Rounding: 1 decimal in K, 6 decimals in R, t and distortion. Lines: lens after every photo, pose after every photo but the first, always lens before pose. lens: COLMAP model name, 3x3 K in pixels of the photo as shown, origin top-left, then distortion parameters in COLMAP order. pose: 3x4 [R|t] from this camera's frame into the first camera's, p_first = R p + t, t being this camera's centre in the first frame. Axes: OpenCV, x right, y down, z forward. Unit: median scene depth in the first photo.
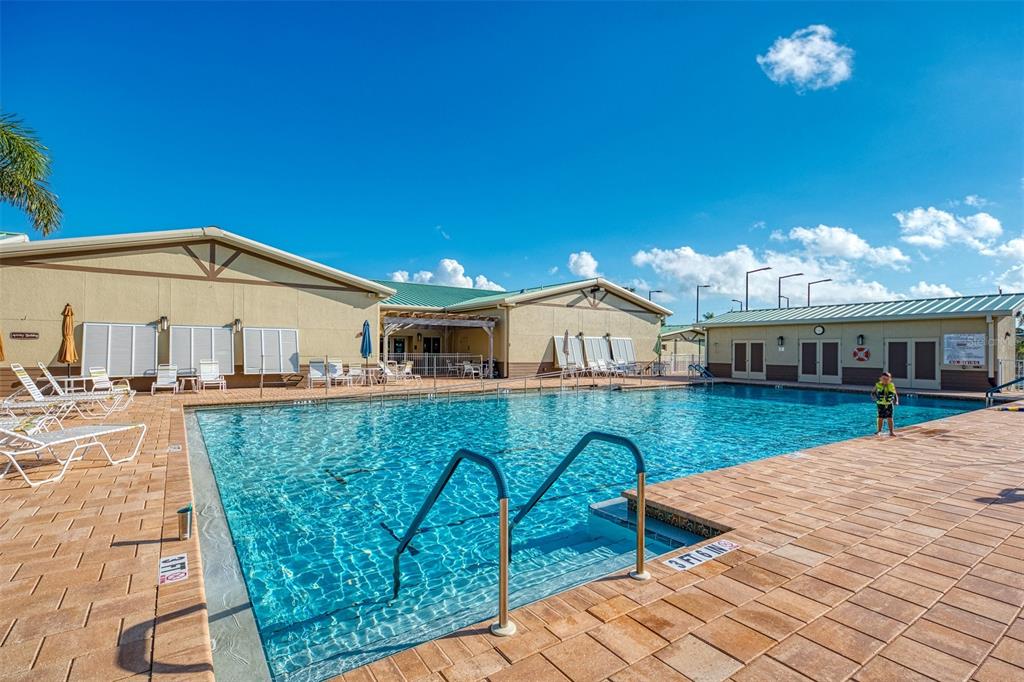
lens RADIAL K [[482.5, 0, 512.0], [0, 482.5, 341.0], [0, 0, 1]] dist [-0.000181, -0.000098]
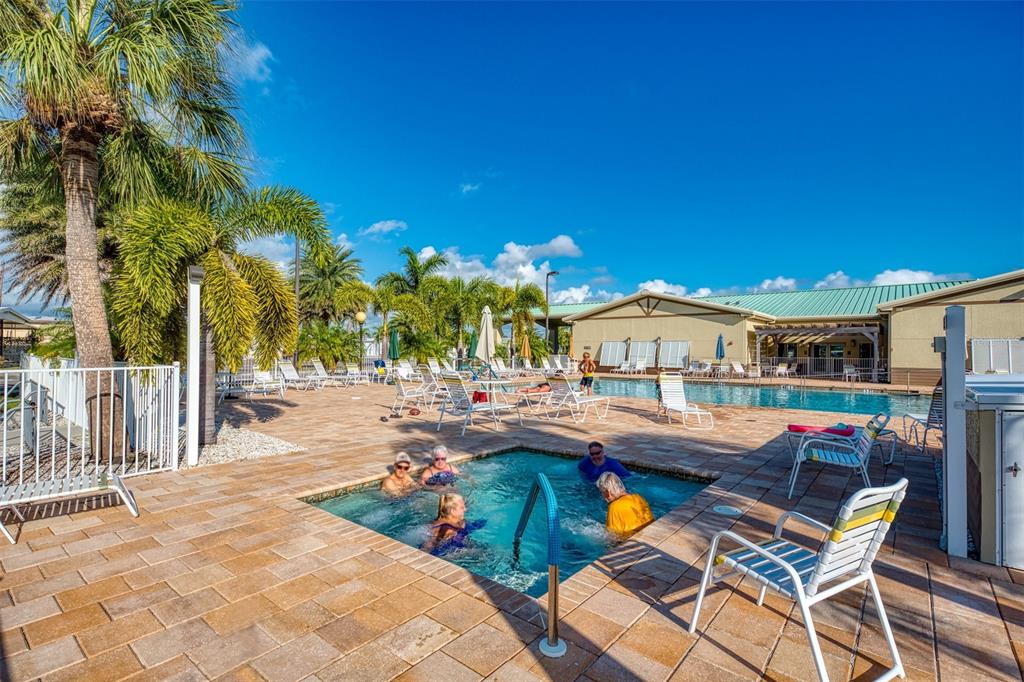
lens RADIAL K [[482.5, 0, 512.0], [0, 482.5, 341.0], [0, 0, 1]] dist [-0.000181, -0.000098]
pose [[0.273211, -0.009892, -0.961903, 0.999111], [0.025656, 0.999666, -0.002994, -0.037739], [0.961612, -0.023861, 0.273373, -0.038271]]
